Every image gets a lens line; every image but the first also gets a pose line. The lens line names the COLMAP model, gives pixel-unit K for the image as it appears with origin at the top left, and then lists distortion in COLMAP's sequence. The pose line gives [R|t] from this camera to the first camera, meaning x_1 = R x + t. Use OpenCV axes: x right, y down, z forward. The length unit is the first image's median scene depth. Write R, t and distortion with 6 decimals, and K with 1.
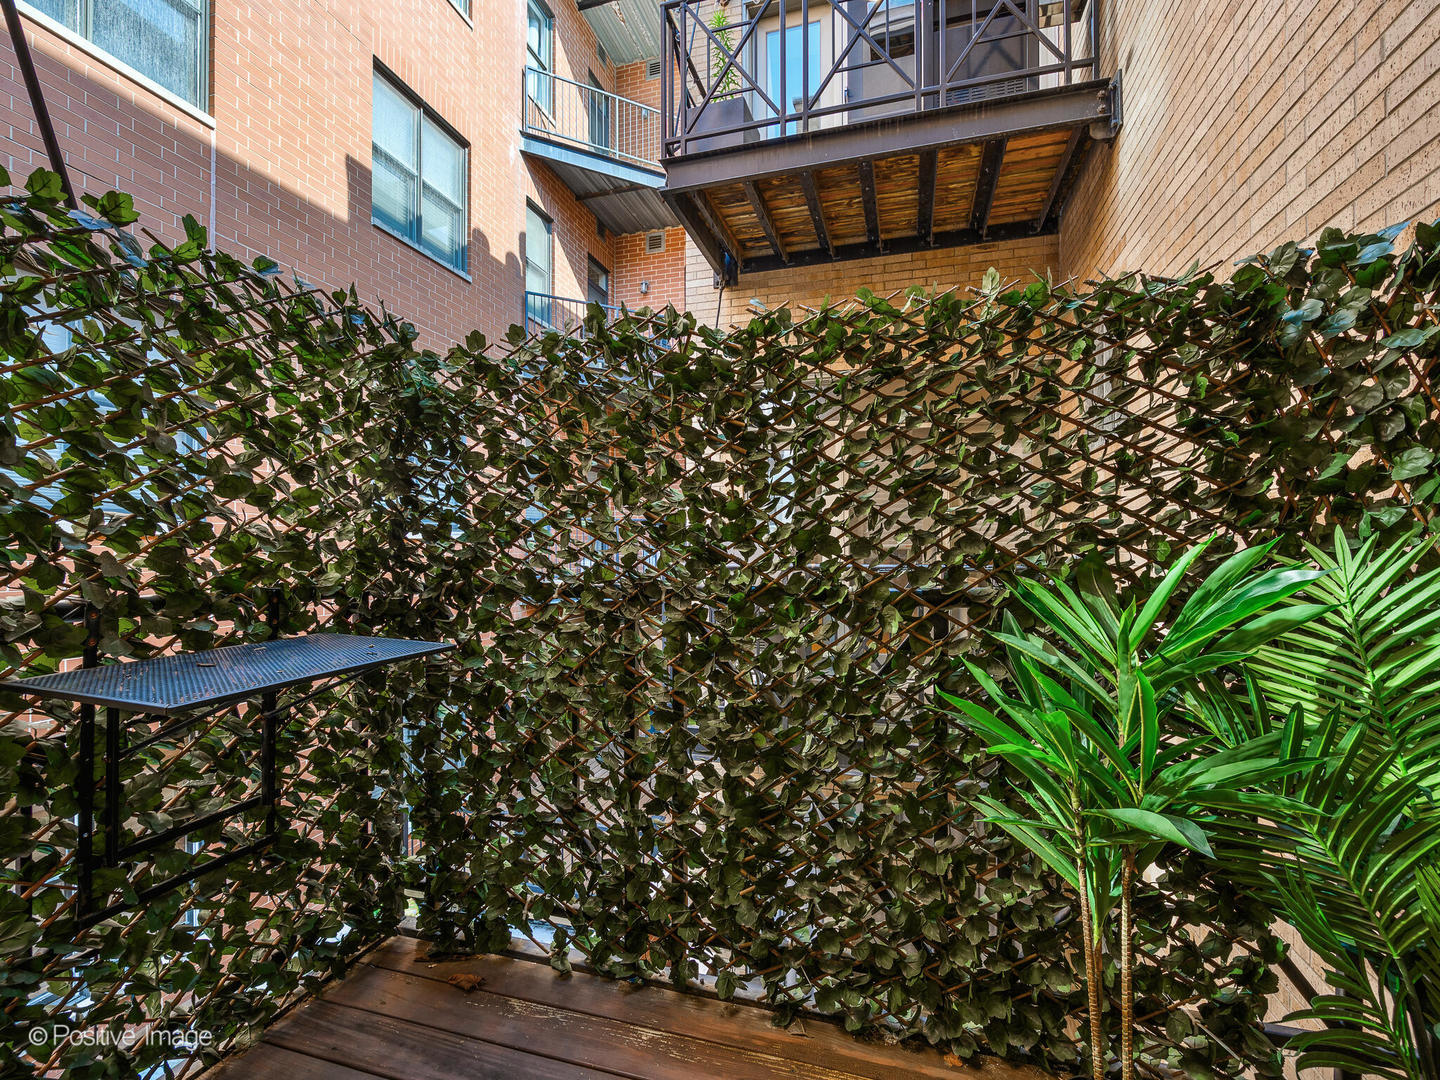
lens RADIAL K [[639.8, 0, 723.0], [0, 639.8, 546.3], [0, 0, 1]] dist [-0.001941, -0.000393]
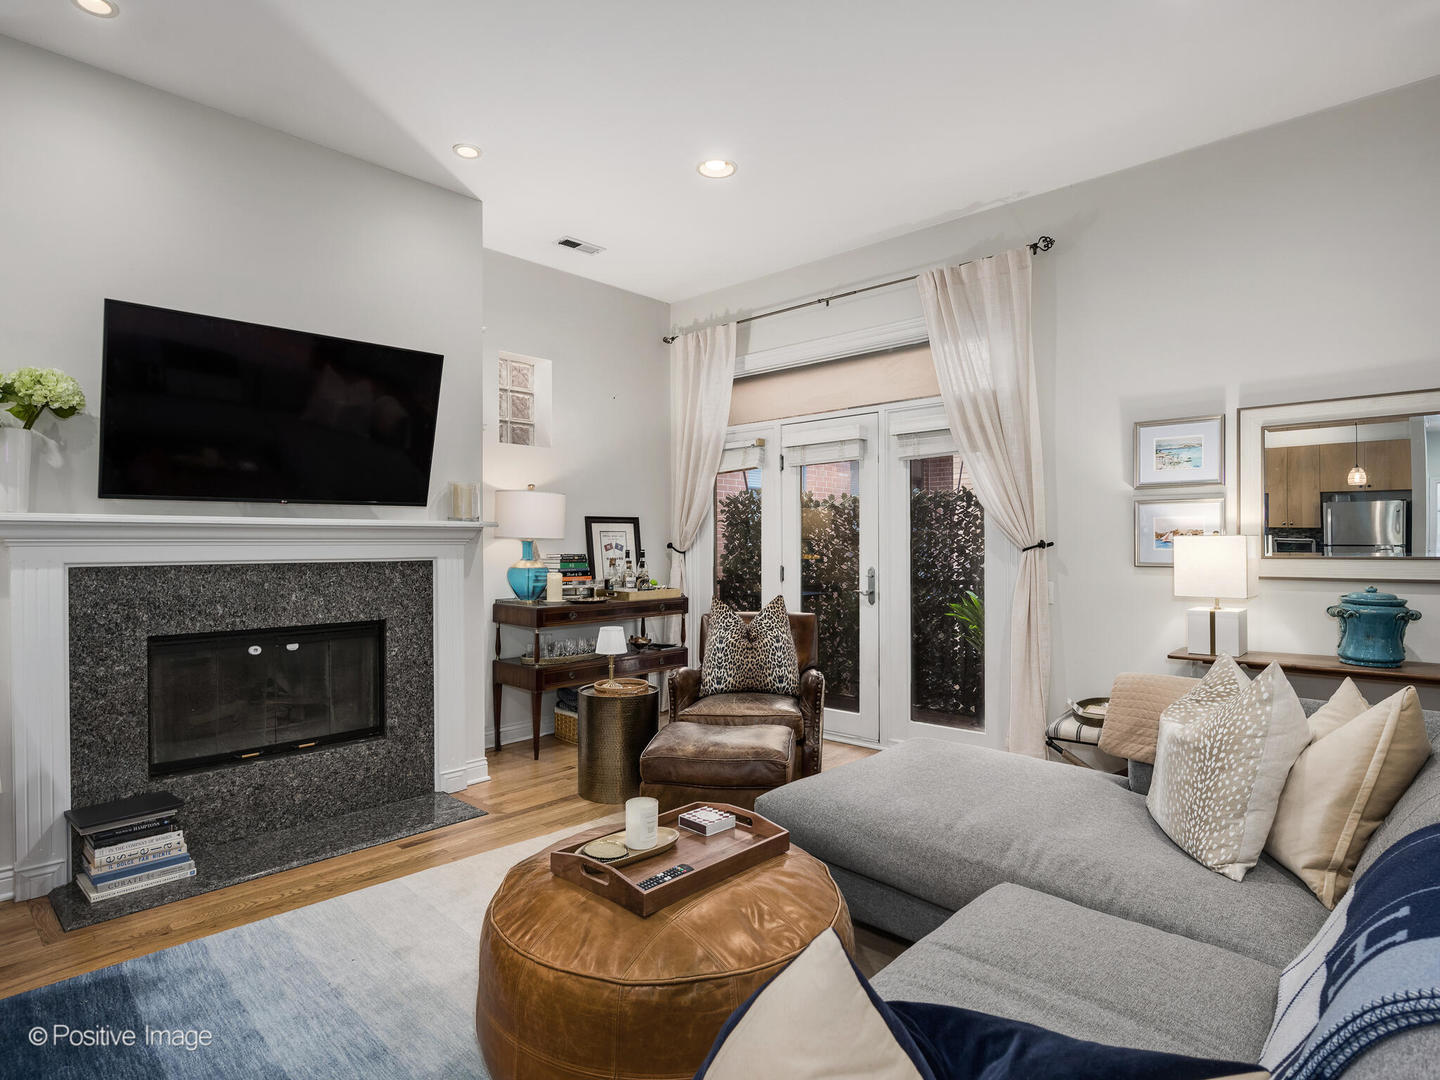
lens RADIAL K [[787.7, 0, 722.1], [0, 787.7, 546.6], [0, 0, 1]] dist [-0.004377, -0.000226]
pose [[0.892826, 0.000595, -0.450401, 0.897516], [-0.001814, 0.999996, -0.002276, -0.080185], [0.450397, 0.002849, 0.892824, -2.767807]]
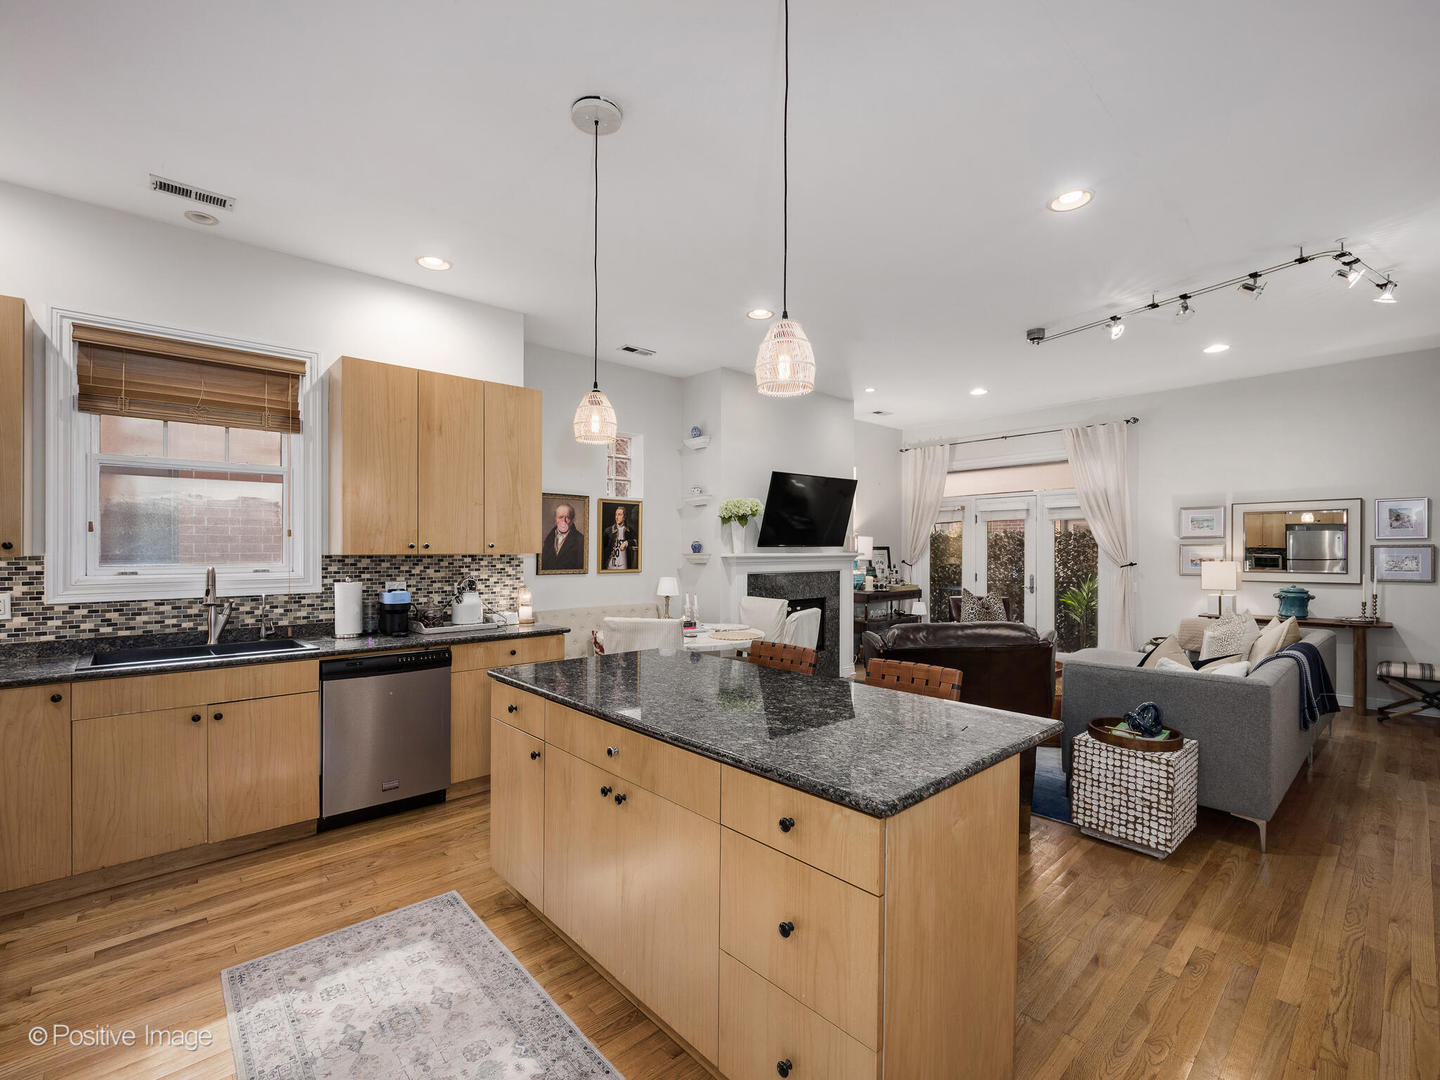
lens RADIAL K [[640.4, 0, 724.7], [0, 640.4, 553.6], [0, 0, 1]] dist [-0.000507, -0.000044]
pose [[0.854811, 0.003848, -0.518925, 0.597363], [-0.004892, 0.999988, -0.000643, -0.145041], [0.518916, 0.003089, 0.854820, -4.948617]]
